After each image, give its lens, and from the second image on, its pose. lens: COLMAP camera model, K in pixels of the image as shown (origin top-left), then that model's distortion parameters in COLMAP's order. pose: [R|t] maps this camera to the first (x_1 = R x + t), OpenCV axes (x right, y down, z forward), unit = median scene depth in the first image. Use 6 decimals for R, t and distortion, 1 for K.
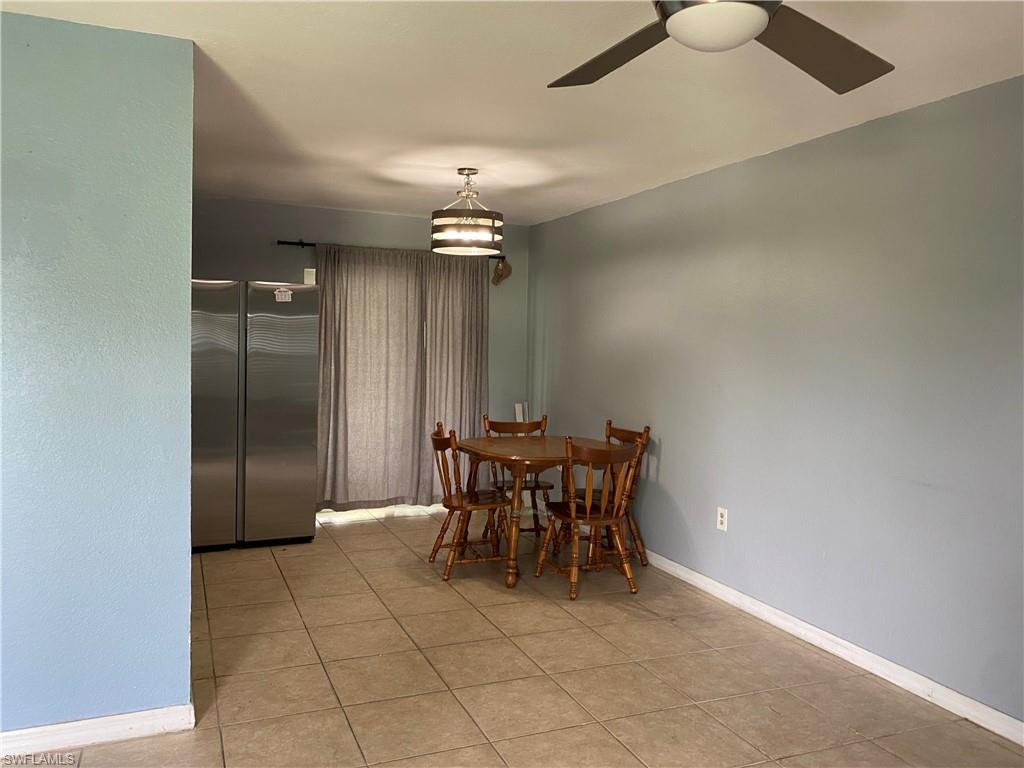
lens RADIAL K [[785.0, 0, 513.8], [0, 785.0, 377.7], [0, 0, 1]] dist [0.039862, -0.038668]
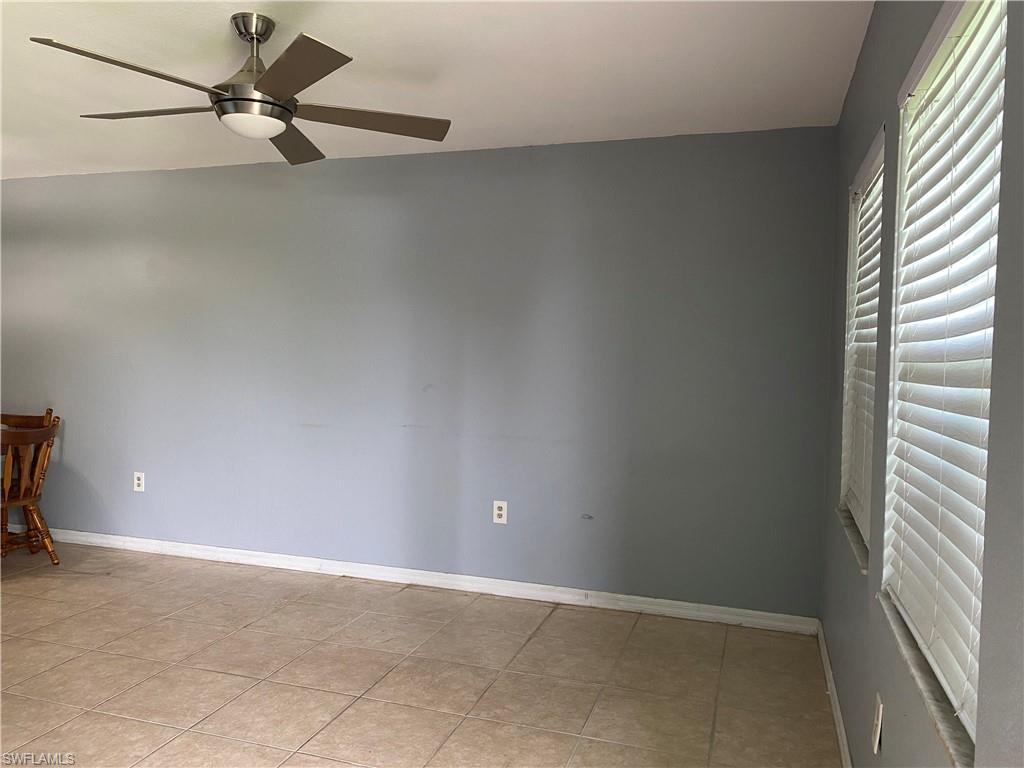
lens RADIAL K [[785.0, 0, 511.2], [0, 785.0, 382.4], [0, 0, 1]] dist [0.039862, -0.038668]
pose [[0.653640, -0.048631, 0.755242, -0.243173], [0.036007, 0.998802, 0.033152, 0.015497], [-0.755949, 0.005525, 0.654608, -0.164879]]
